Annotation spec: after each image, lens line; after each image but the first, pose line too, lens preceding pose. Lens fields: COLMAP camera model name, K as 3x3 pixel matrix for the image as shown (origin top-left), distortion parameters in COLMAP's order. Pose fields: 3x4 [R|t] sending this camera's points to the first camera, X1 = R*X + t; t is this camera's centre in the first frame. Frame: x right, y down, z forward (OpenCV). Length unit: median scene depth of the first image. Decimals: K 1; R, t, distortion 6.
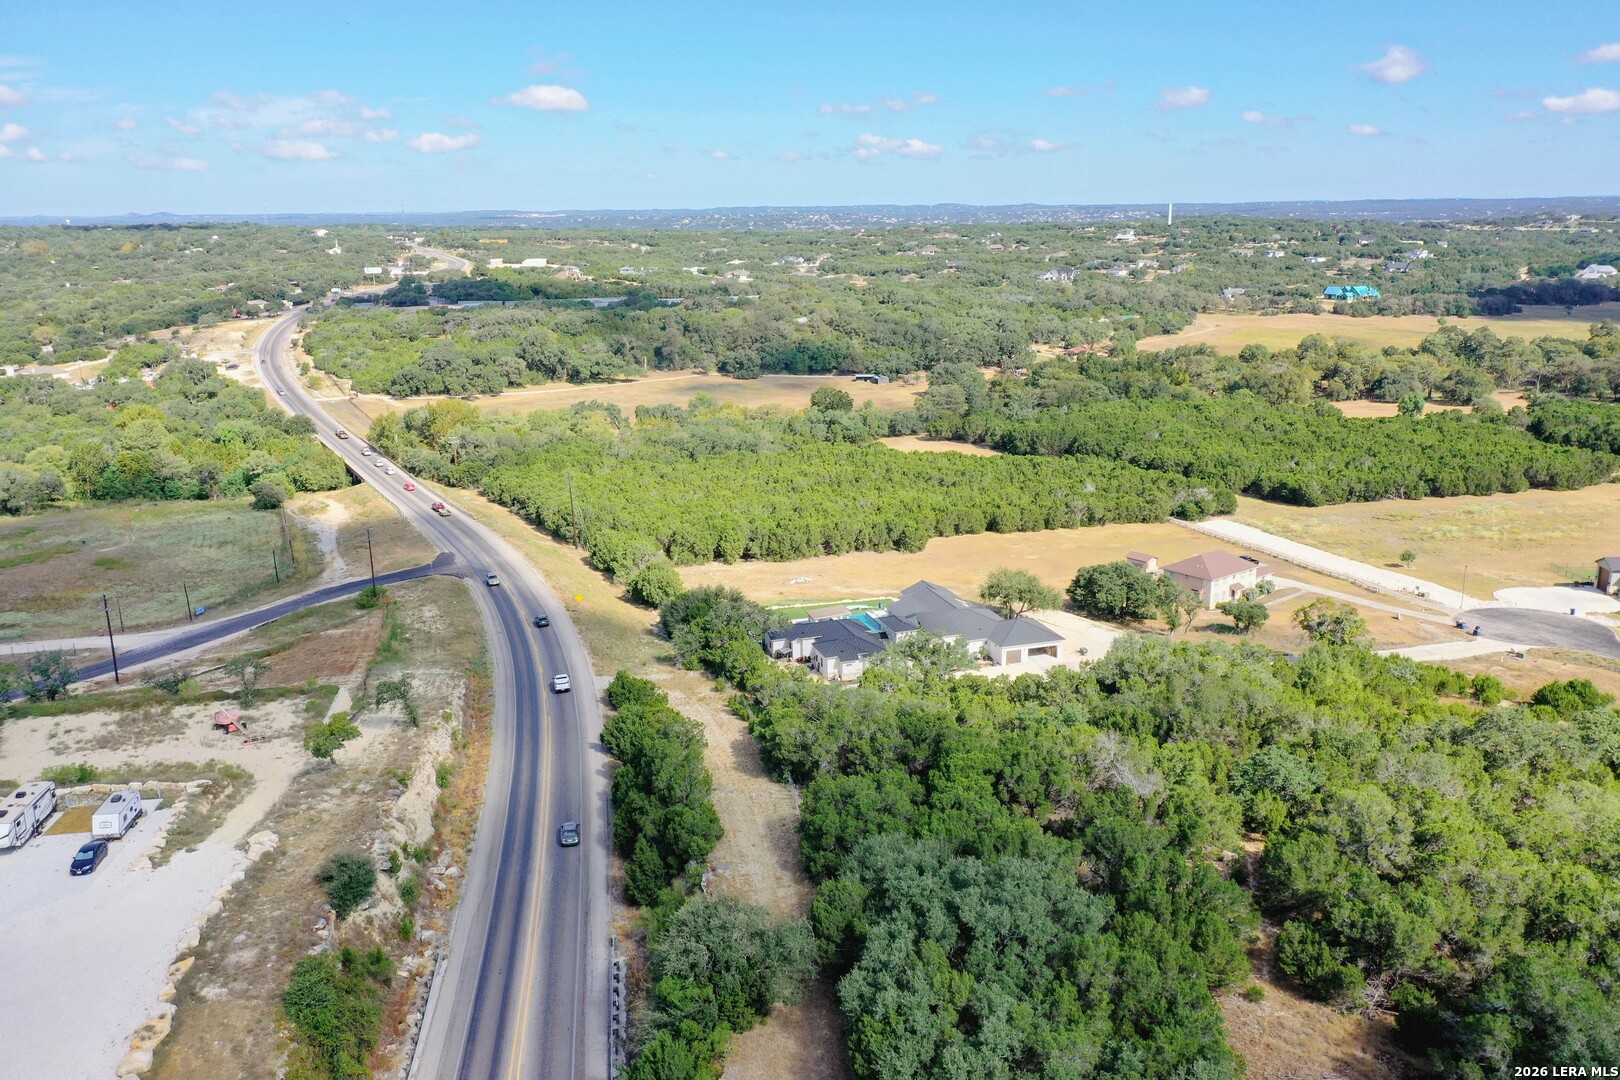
lens RADIAL K [[1275.2, 0, 806.6], [0, 1275.2, 540.9], [0, 0, 1]] dist [0.003864, -0.004950]
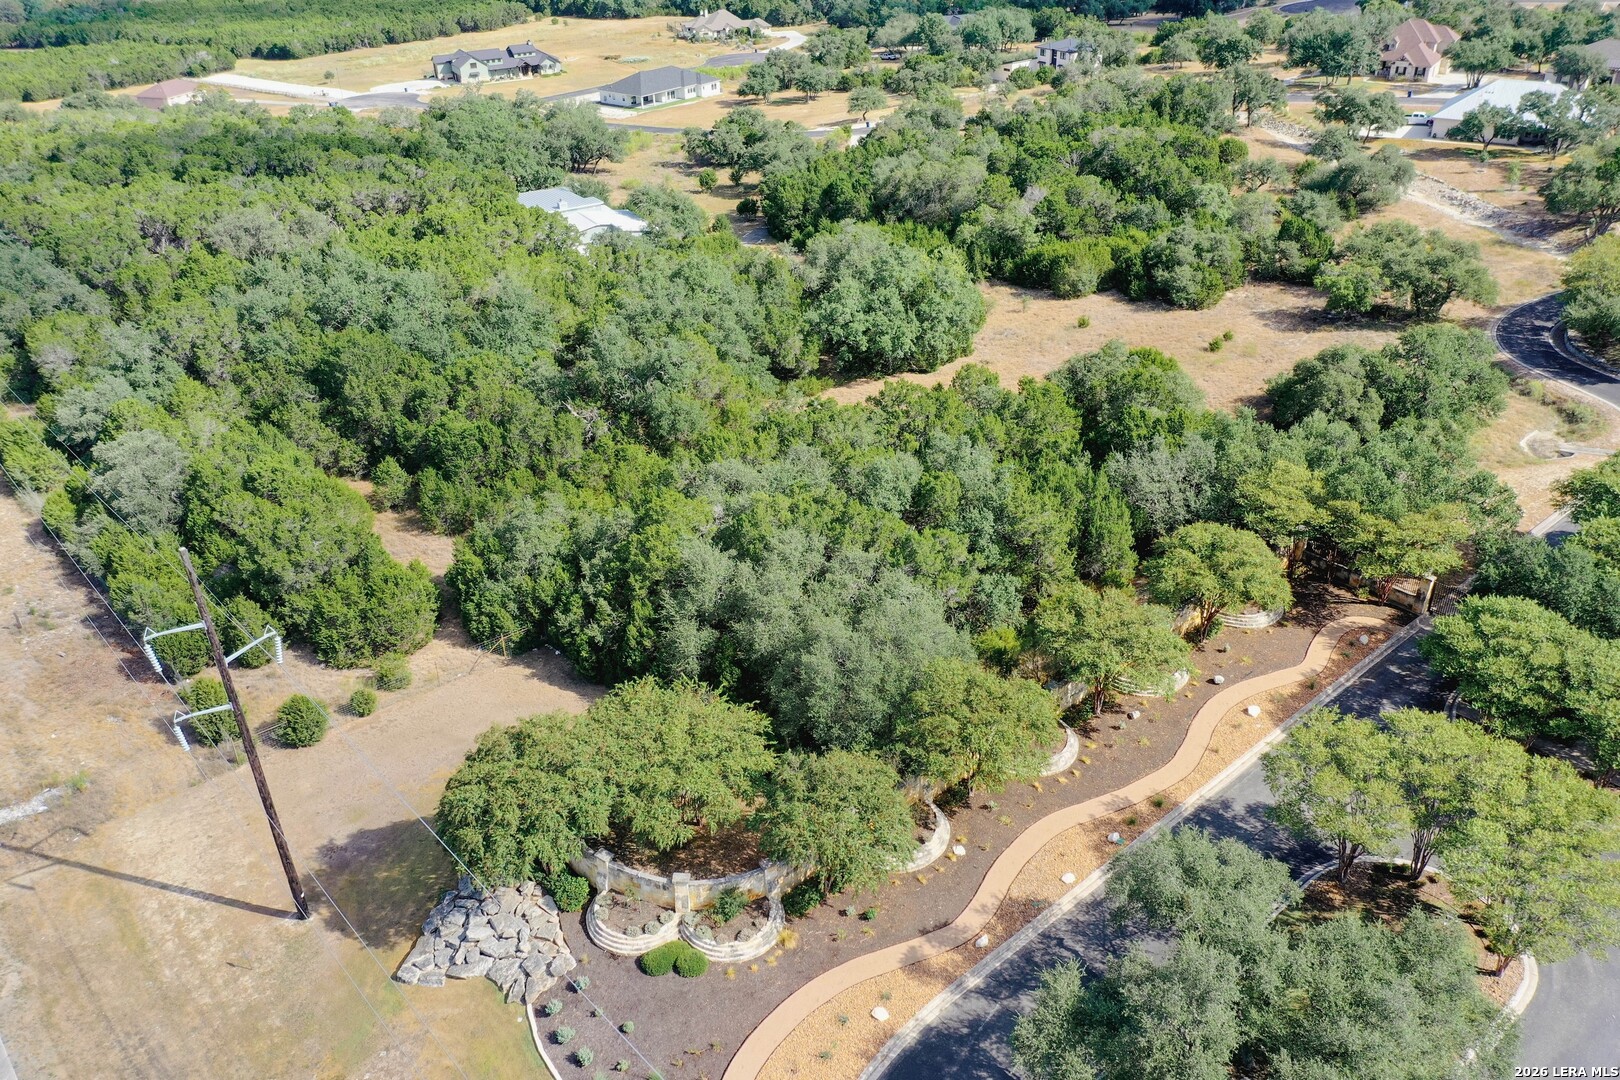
lens RADIAL K [[1275.2, 0, 805.7], [0, 1275.2, 534.0], [0, 0, 1]] dist [0.003864, -0.004950]
pose [[0.841277, -0.275381, 0.465207, 0.079313], [0.145902, 0.944258, 0.295109, 0.122665], [-0.520543, -0.180394, 0.834562, -0.479625]]
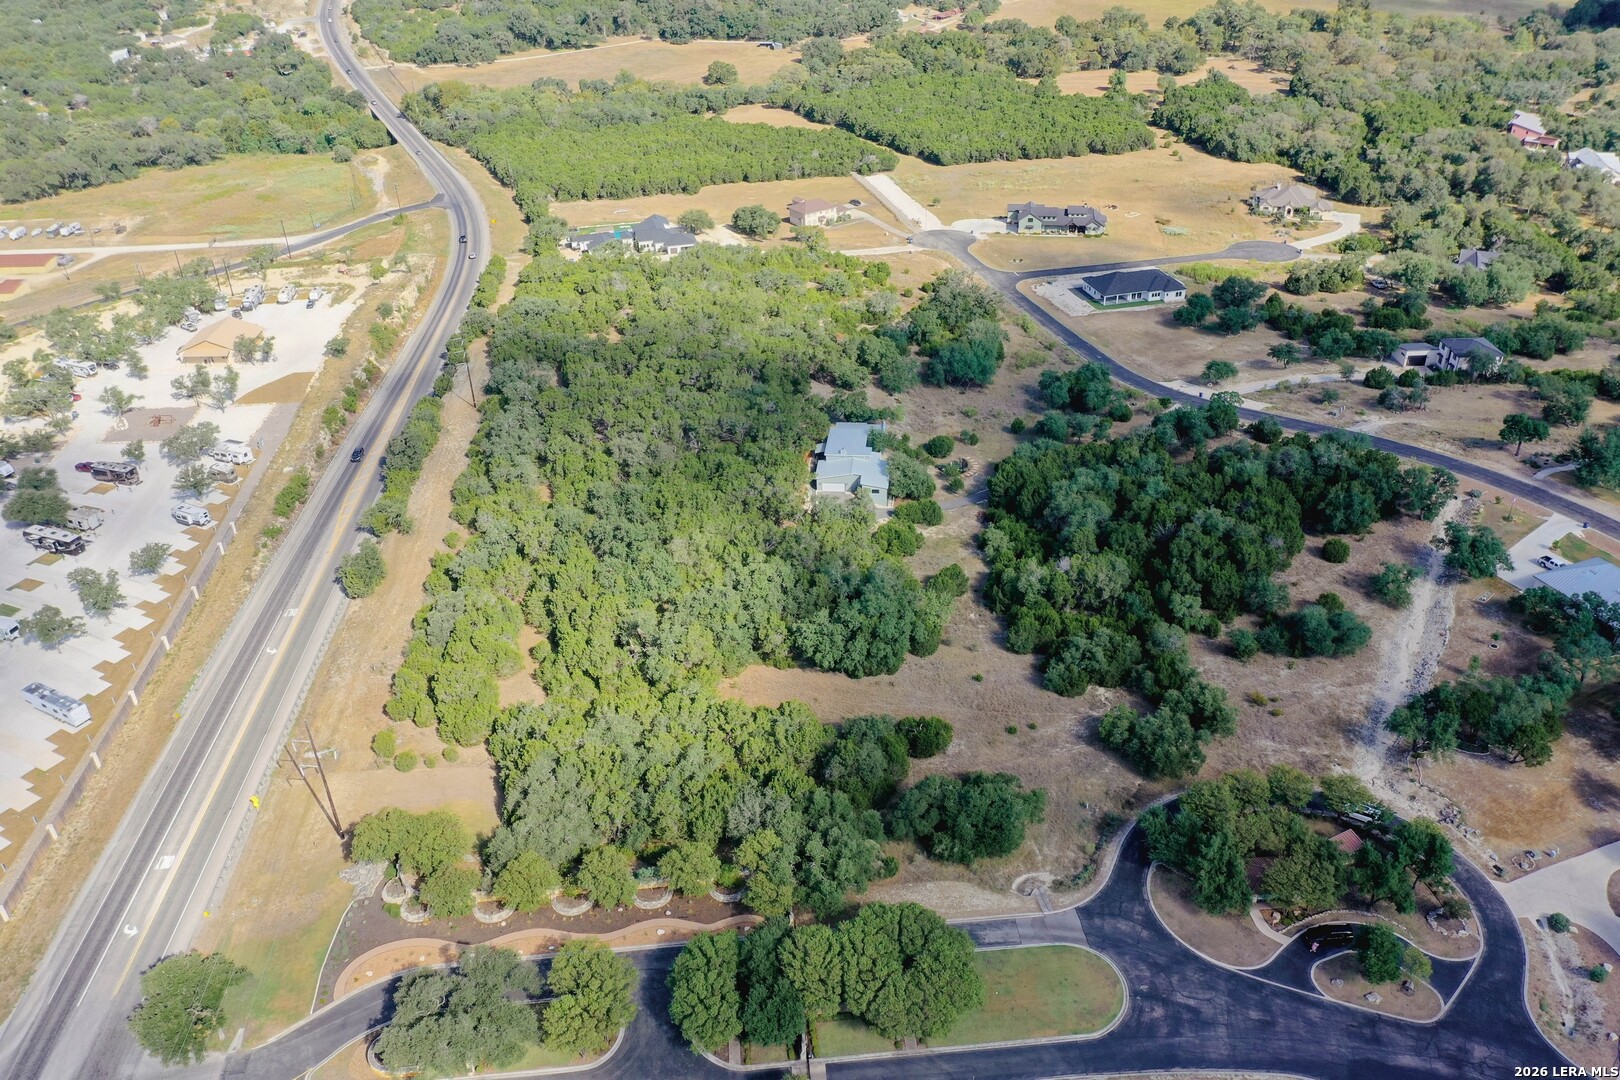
lens RADIAL K [[1275.2, 0, 808.8], [0, 1275.2, 534.9], [0, 0, 1]] dist [0.003864, -0.004950]
pose [[0.998347, 0.021550, -0.053273, 0.305982], [-0.004879, 0.955462, 0.295073, -0.055954], [0.057259, -0.294326, 0.953988, -0.750276]]
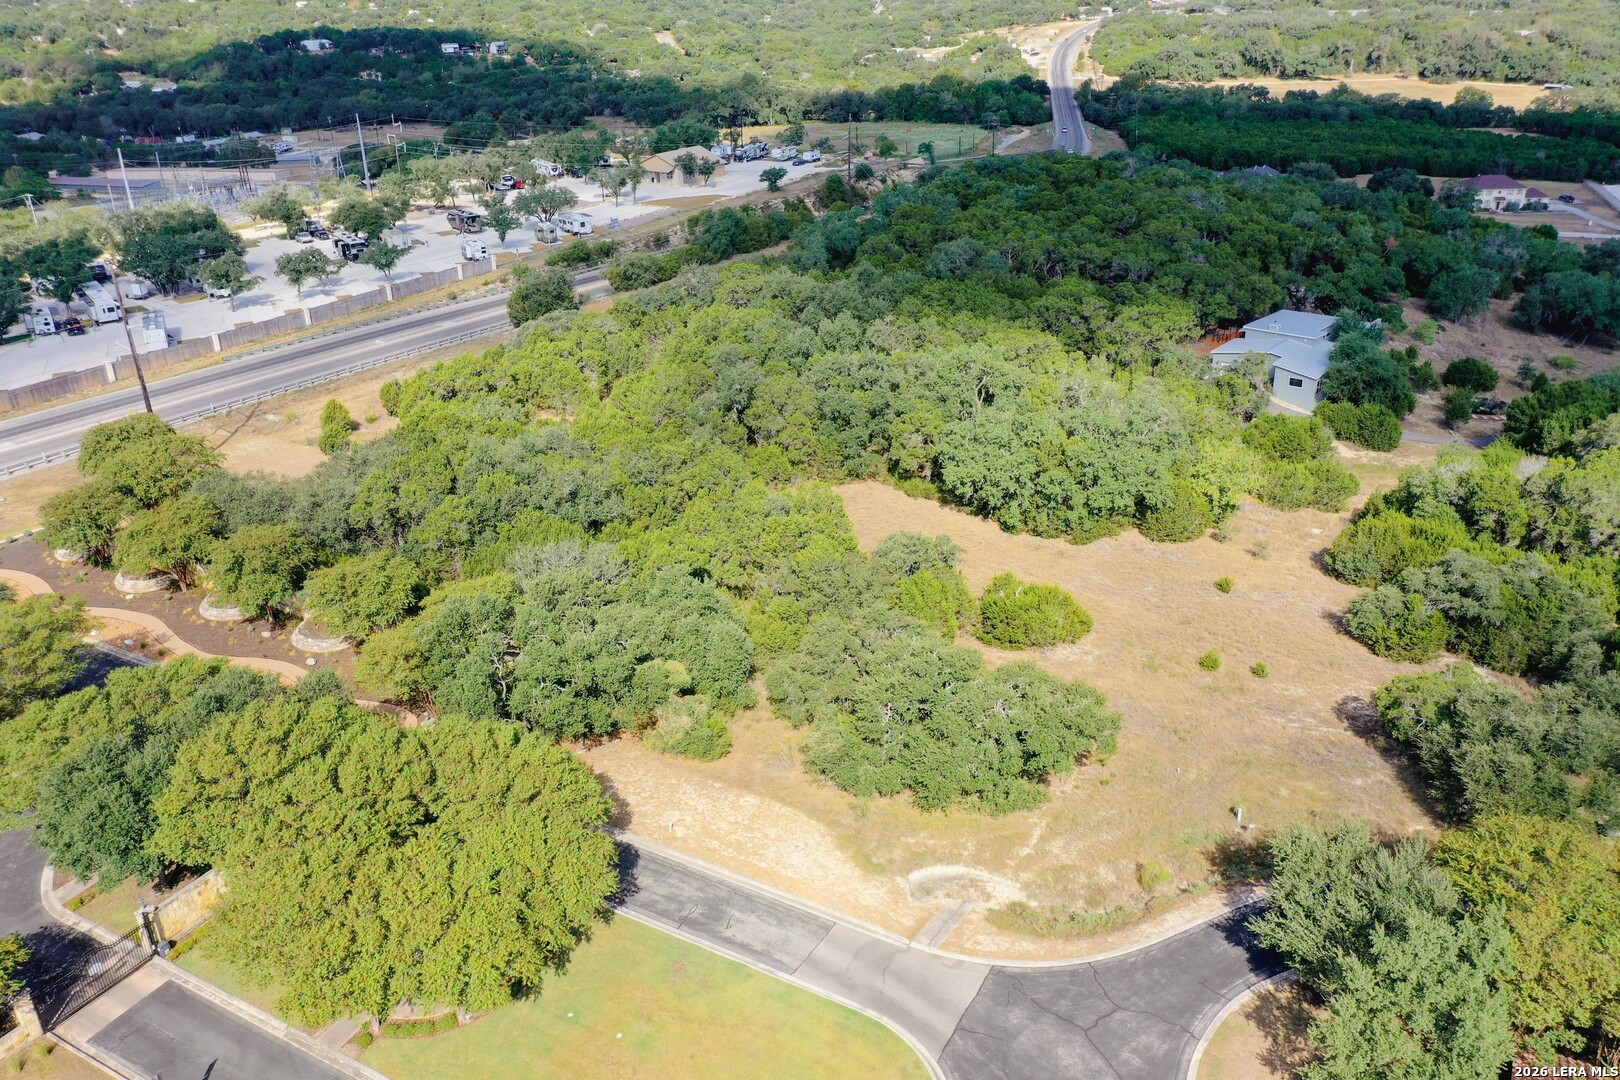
lens RADIAL K [[1275.2, 0, 814.3], [0, 1275.2, 542.9], [0, 0, 1]] dist [0.003864, -0.004950]
pose [[0.789120, 0.253704, -0.559395, 0.448285], [-0.138659, 0.960783, 0.240145, 0.122083], [0.598383, -0.111938, 0.793352, -0.479201]]
